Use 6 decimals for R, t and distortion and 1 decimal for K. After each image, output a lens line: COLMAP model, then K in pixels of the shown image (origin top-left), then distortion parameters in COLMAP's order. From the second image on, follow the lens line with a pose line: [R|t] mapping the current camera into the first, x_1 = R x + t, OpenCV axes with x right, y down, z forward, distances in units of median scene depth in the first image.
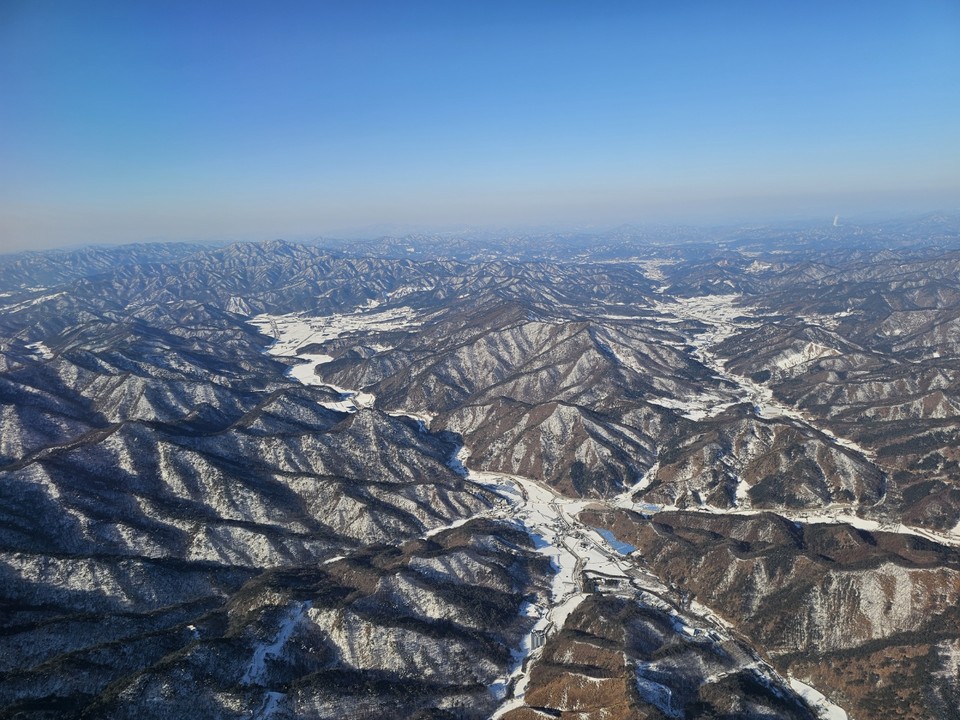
lens RADIAL K [[646.9, 0, 476.1], [0, 646.9, 355.5], [0, 0, 1]] dist [0.073201, -0.070744]
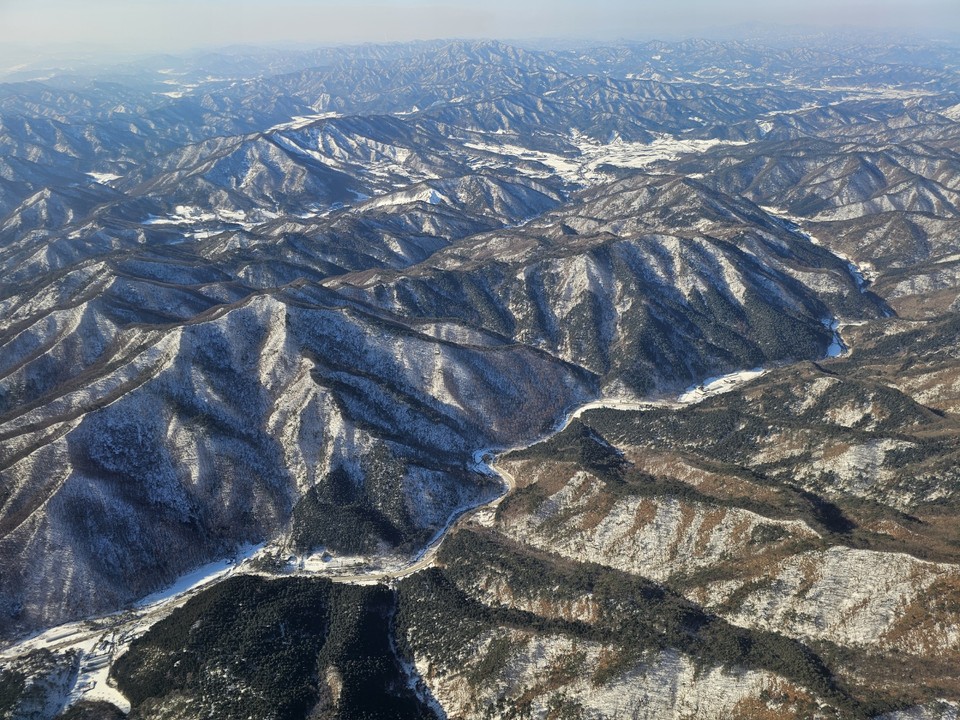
lens RADIAL K [[646.9, 0, 476.1], [0, 646.9, 355.5], [0, 0, 1]] dist [0.073201, -0.070744]
pose [[0.824373, 0.279583, -0.492181, 1.117375], [-0.135452, 0.941679, 0.308047, -0.093842], [0.549602, -0.187279, 0.814165, 0.225235]]
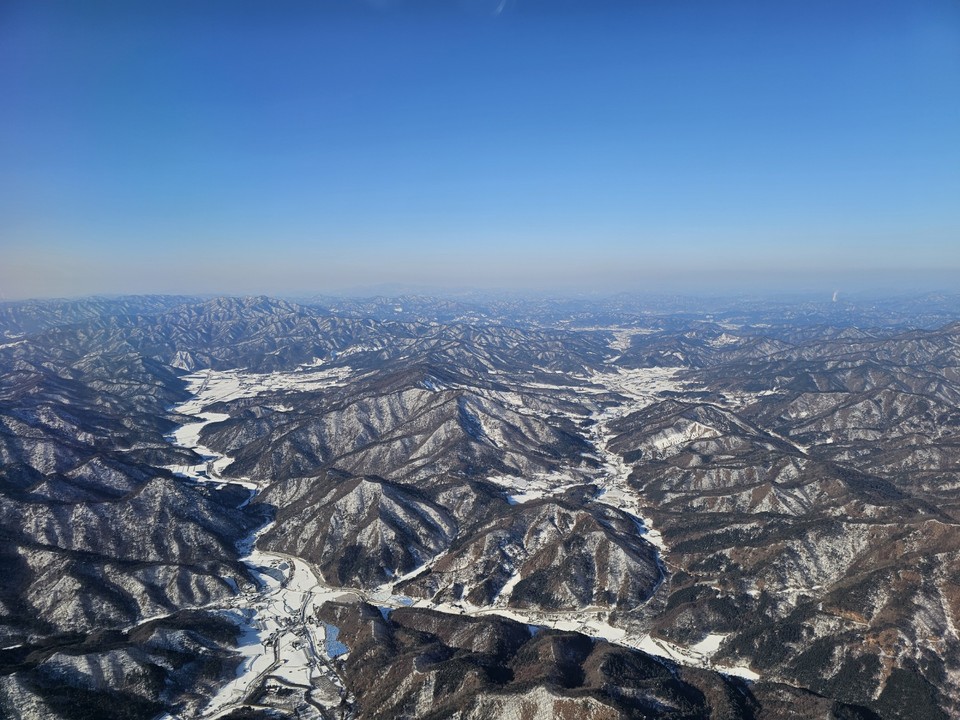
lens RADIAL K [[649.0, 0, 474.6], [0, 649.0, 347.1], [0, 0, 1]] dist [0.076675, -0.081382]
pose [[0.998870, 0.036050, -0.030967, 0.218608], [-0.039125, 0.993679, -0.105220, -0.015480], [0.026978, 0.106312, 0.993967, 0.031768]]
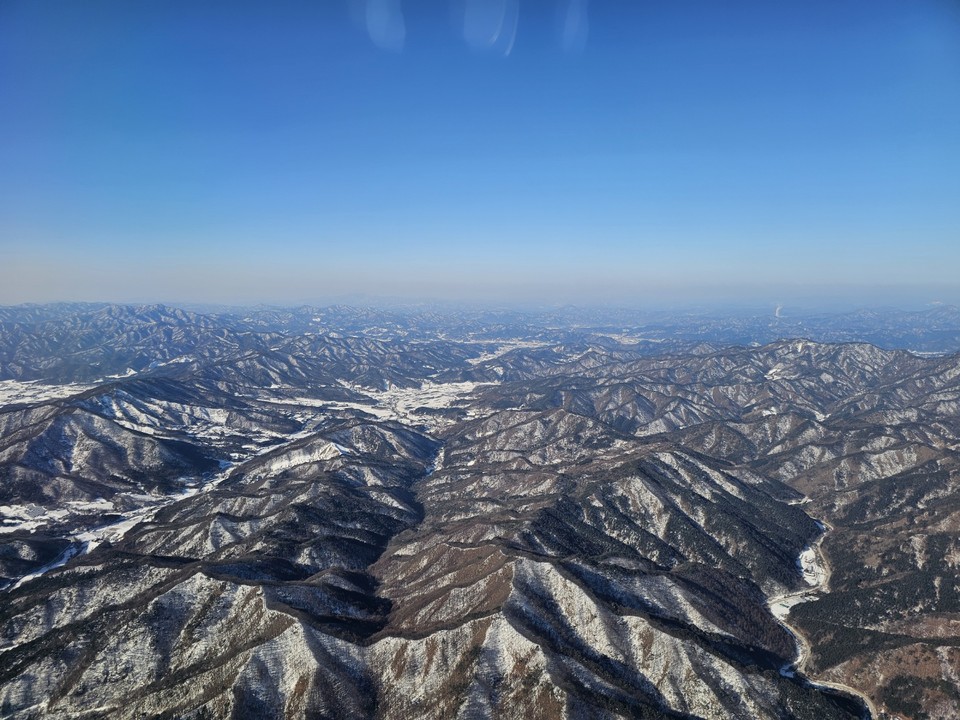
lens RADIAL K [[646.9, 0, 476.1], [0, 646.9, 355.5], [0, 0, 1]] dist [0.073201, -0.070744]
pose [[0.998630, 0.046263, -0.024459, 0.738032], [-0.048674, 0.992799, -0.109460, -0.052104], [0.019219, 0.110501, 0.993690, 0.107296]]
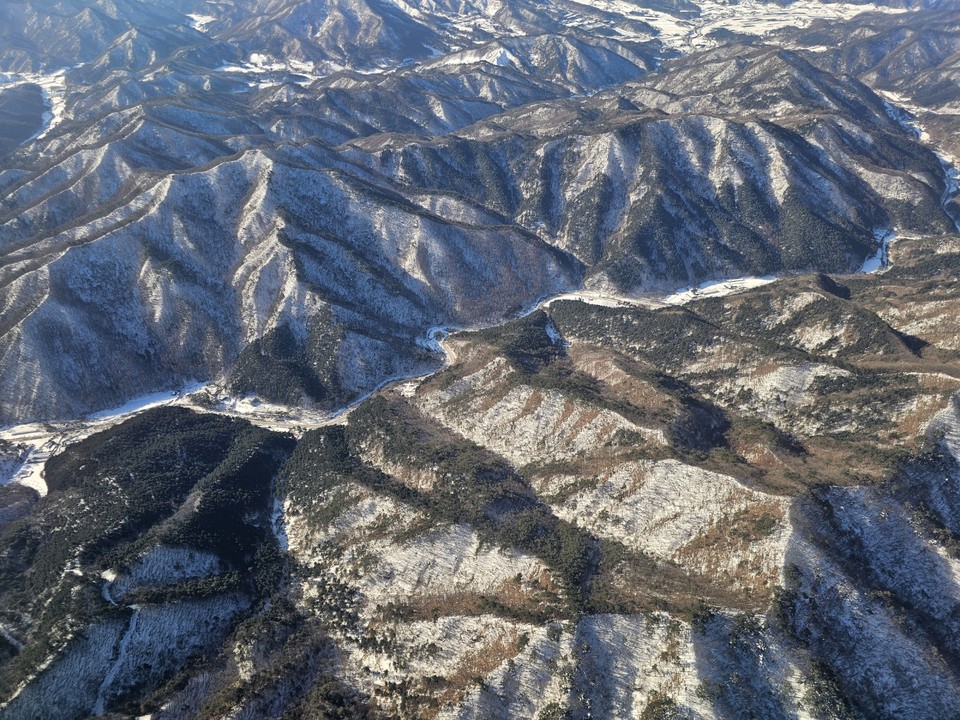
lens RADIAL K [[646.9, 0, 476.1], [0, 646.9, 355.5], [0, 0, 1]] dist [0.073201, -0.070744]
pose [[0.688792, 0.465862, -0.555462, 1.193904], [-0.167452, 0.847715, 0.503327, -0.110181], [0.705355, -0.253675, 0.661909, 0.287266]]
